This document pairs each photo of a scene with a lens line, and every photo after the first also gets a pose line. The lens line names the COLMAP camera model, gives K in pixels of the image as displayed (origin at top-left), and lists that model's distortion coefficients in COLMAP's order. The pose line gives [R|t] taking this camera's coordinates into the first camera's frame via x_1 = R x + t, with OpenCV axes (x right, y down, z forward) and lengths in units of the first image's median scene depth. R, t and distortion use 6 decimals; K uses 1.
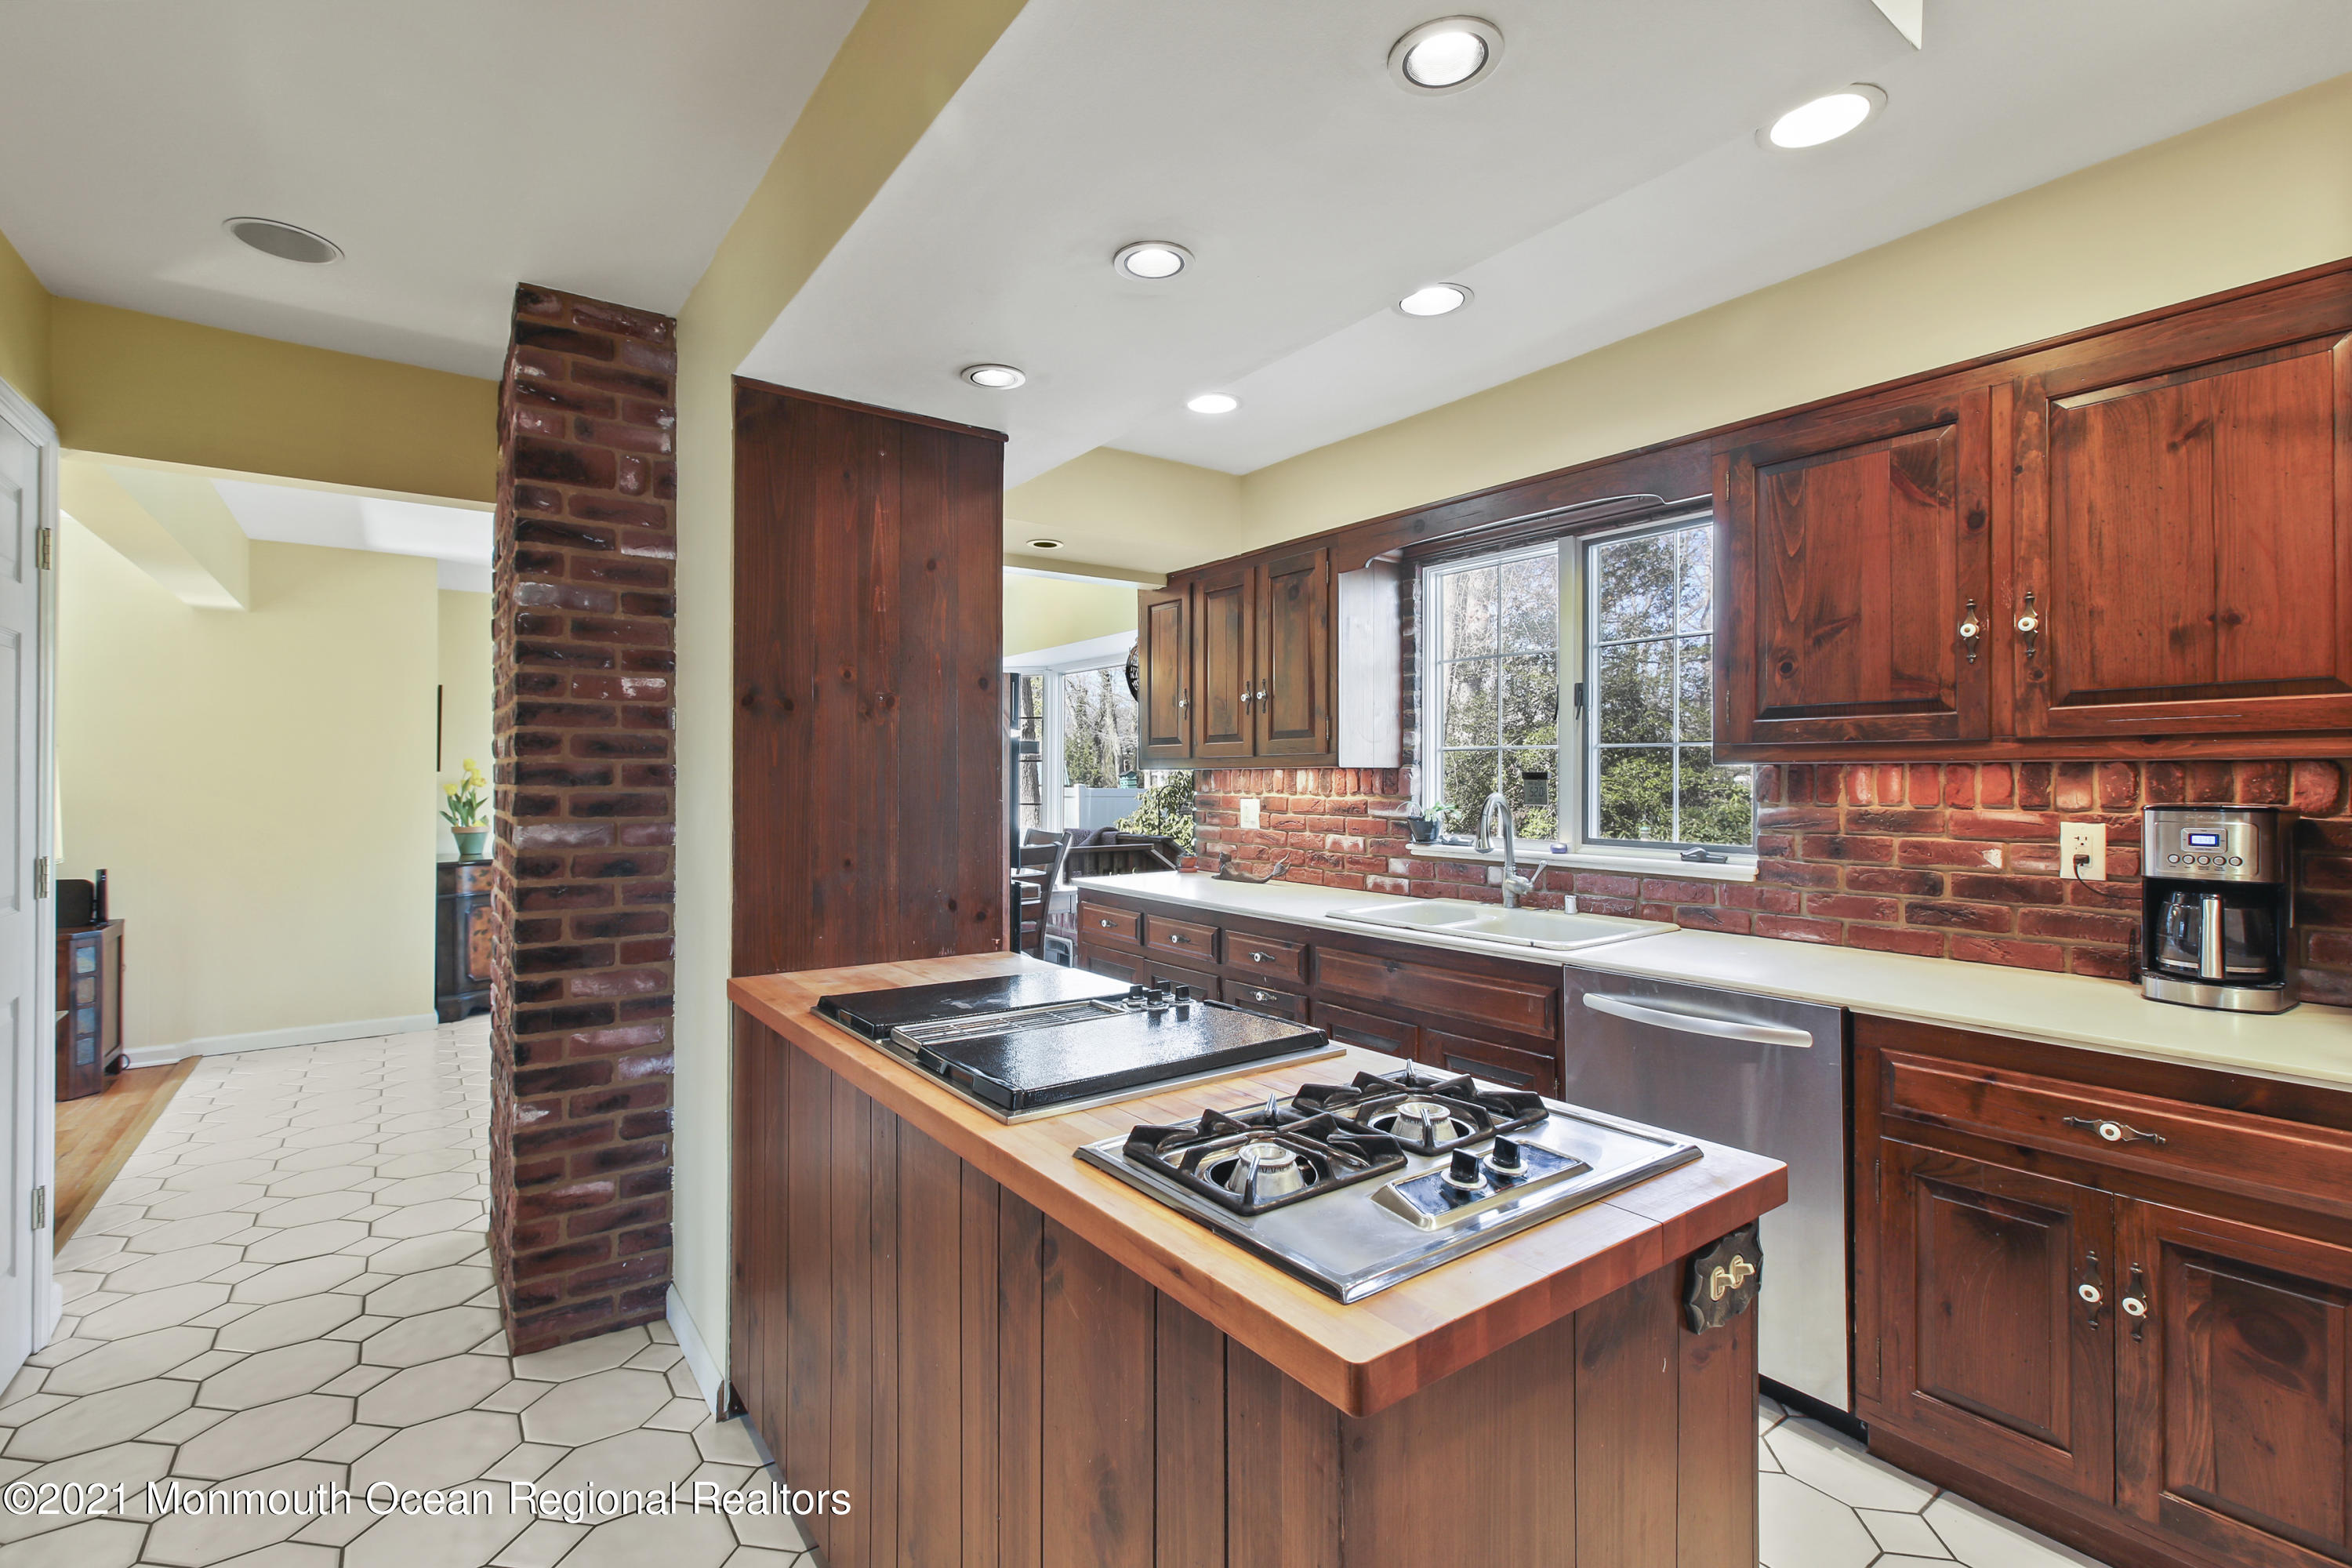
lens RADIAL K [[1061.4, 0, 1189.2], [0, 1061.4, 773.9], [0, 0, 1]] dist [-0.005180, 0.002618]
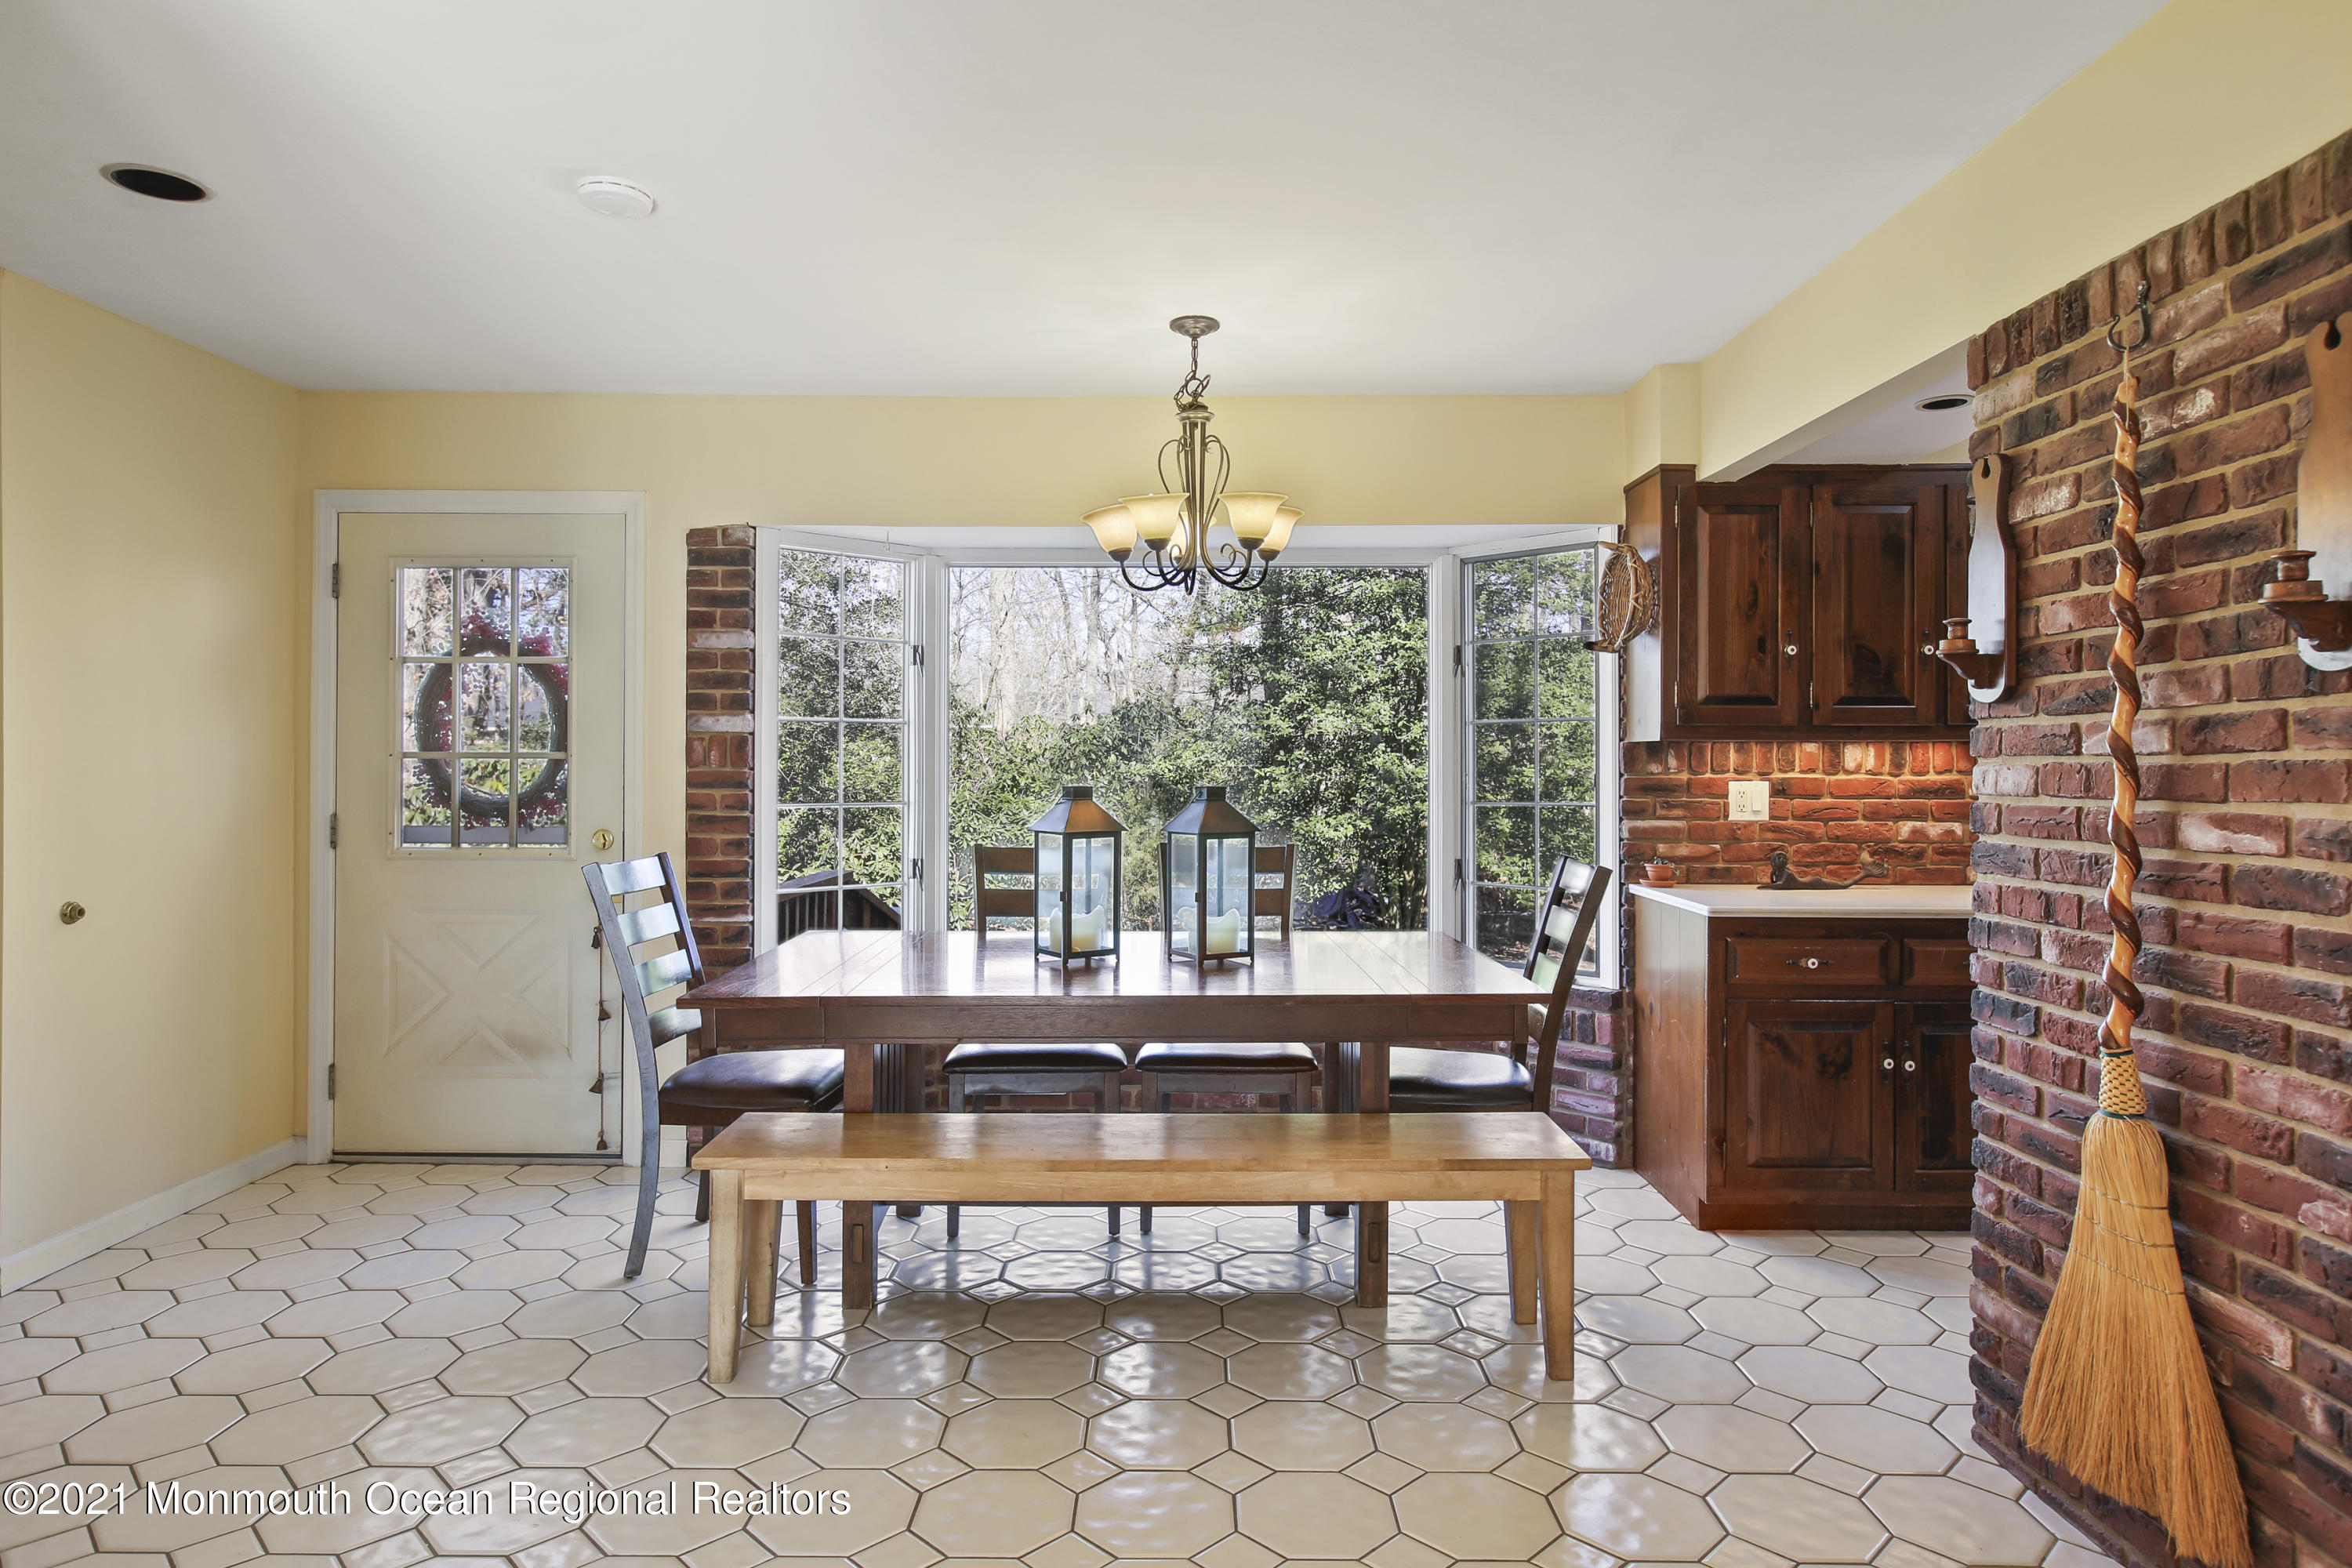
lens RADIAL K [[1354.9, 0, 1176.2], [0, 1354.9, 773.2], [0, 0, 1]] dist [-0.001713, 0.001663]
pose [[0.600798, -0.008154, 0.799360, -1.737702], [-0.000576, 0.999943, 0.010633, 0.013972], [-0.799401, -0.006849, 0.600759, 1.355012]]
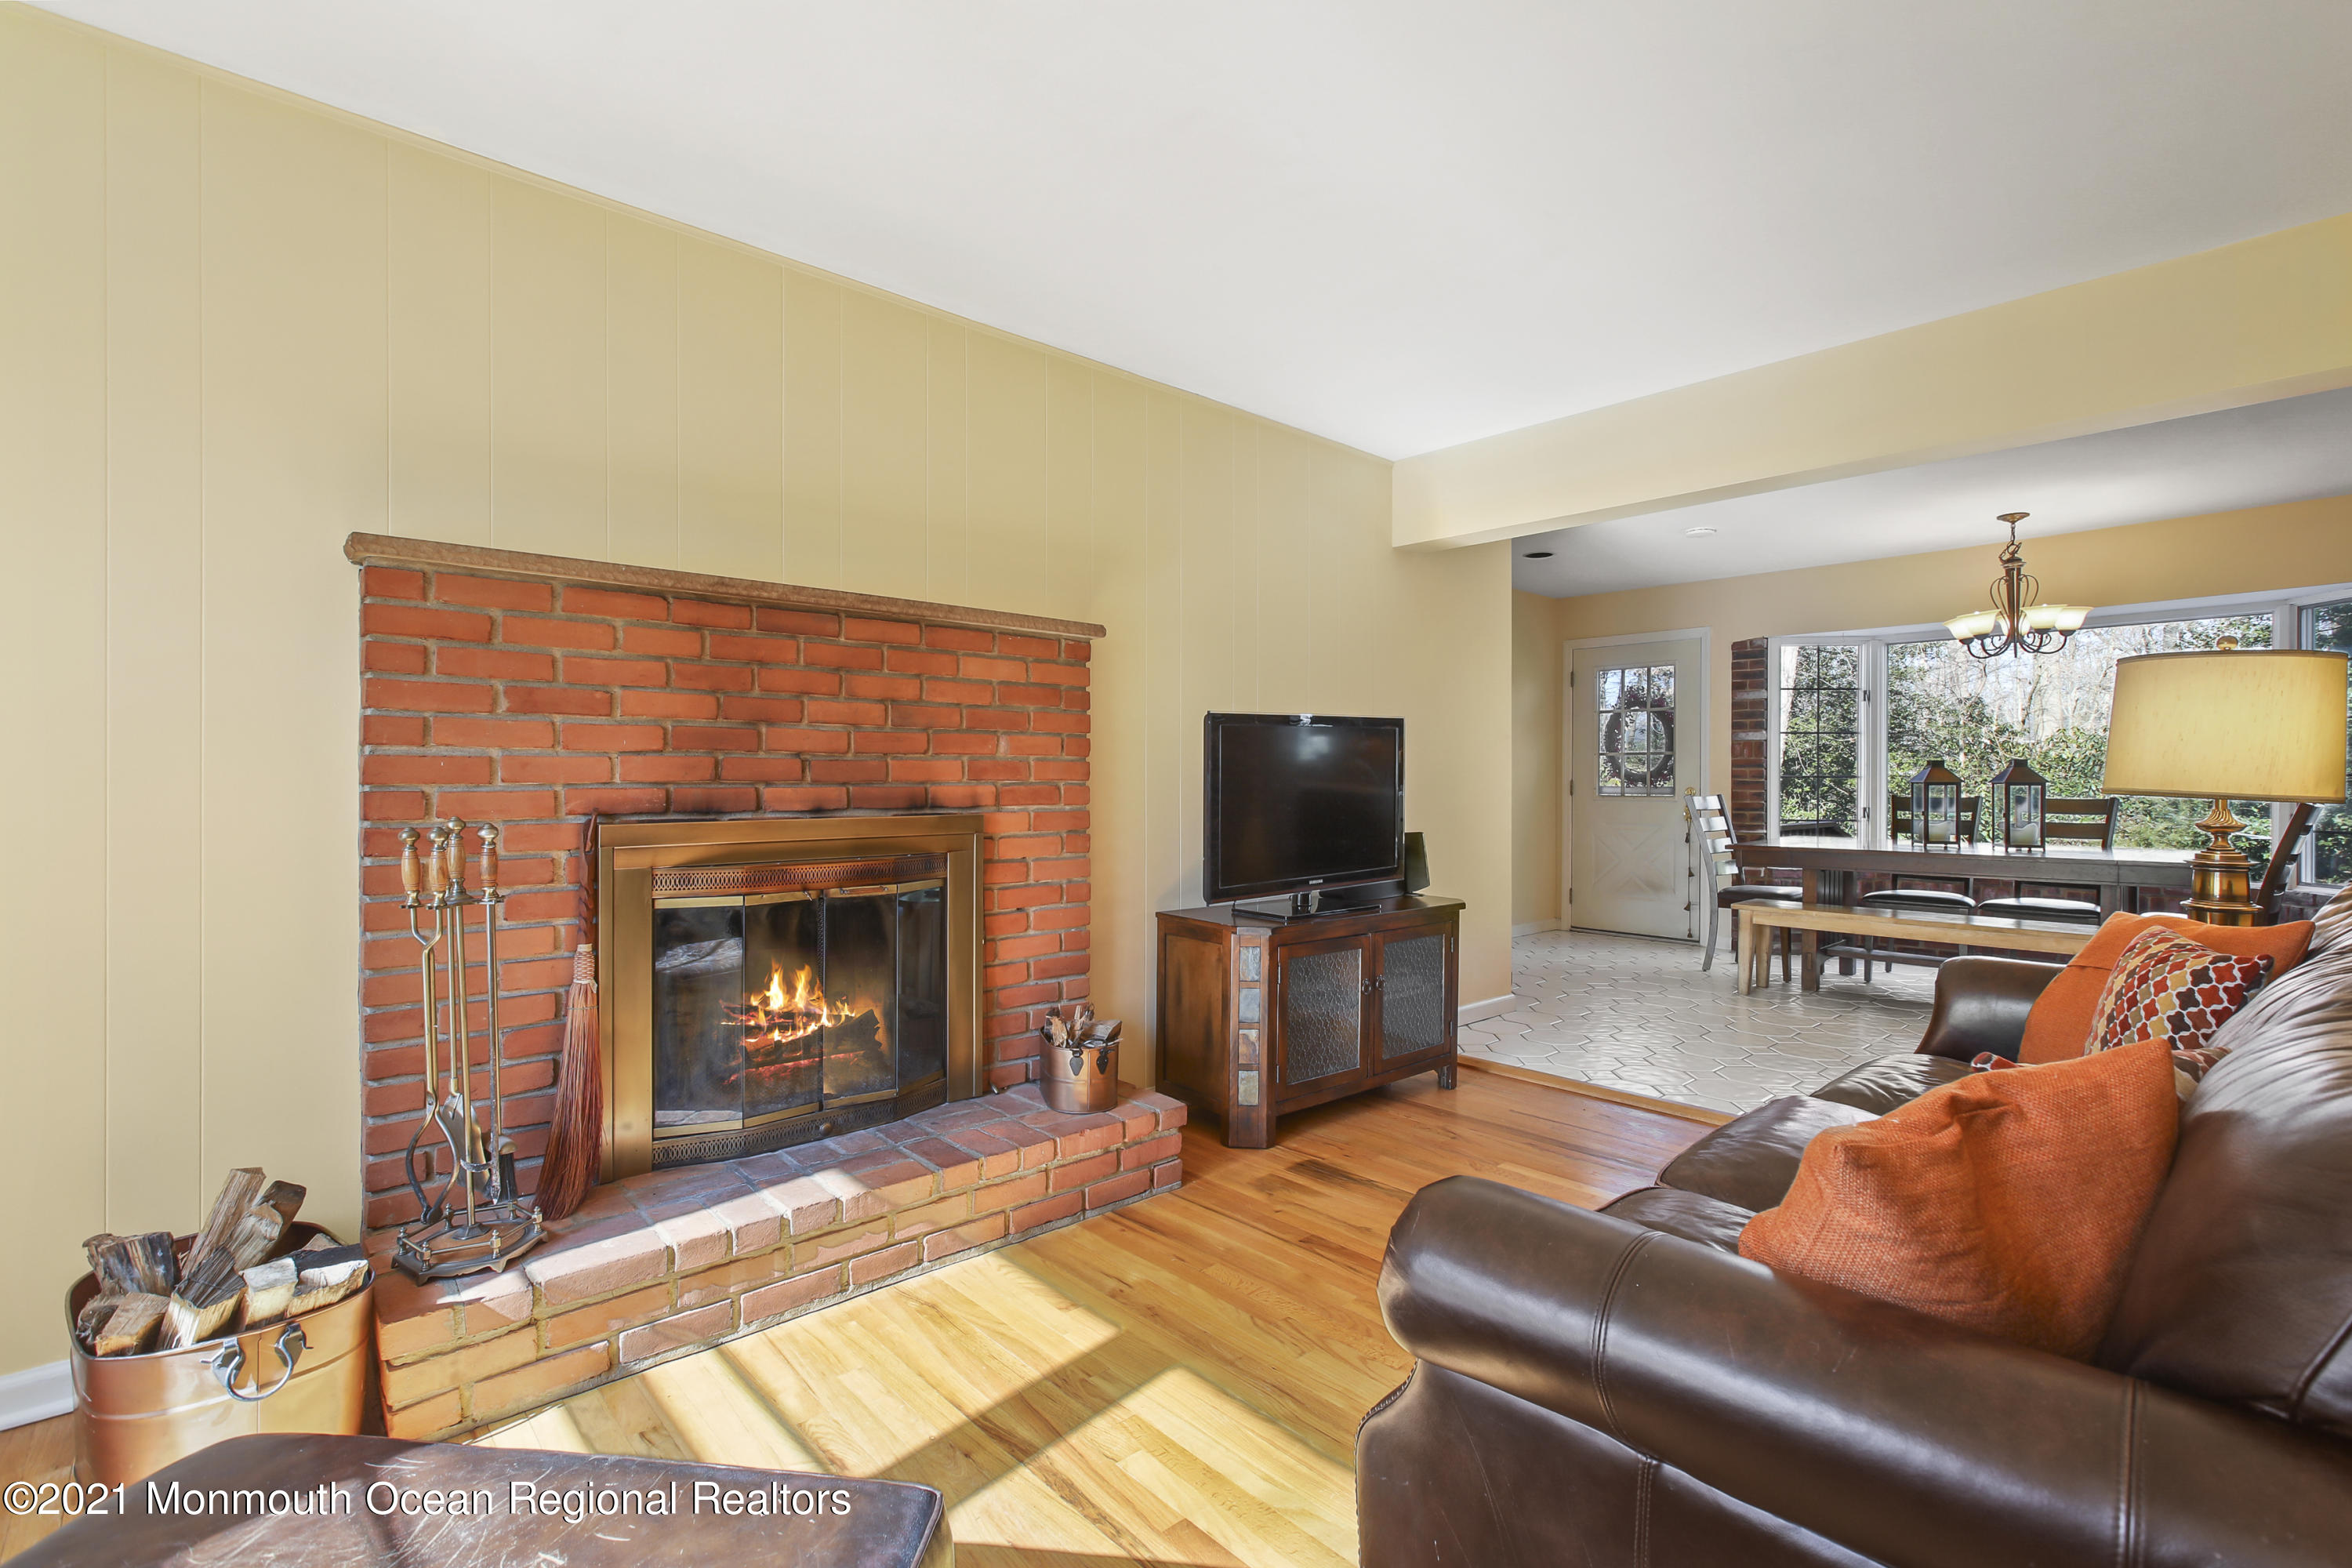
lens RADIAL K [[1061.4, 0, 1194.2], [0, 1061.4, 777.9], [0, 0, 1]] dist [-0.005180, 0.002618]
pose [[0.994553, -0.003990, 0.104155, -2.436180], [0.003797, 0.999991, 0.002046, 0.068211], [-0.104162, -0.001640, 0.994559, 0.254295]]
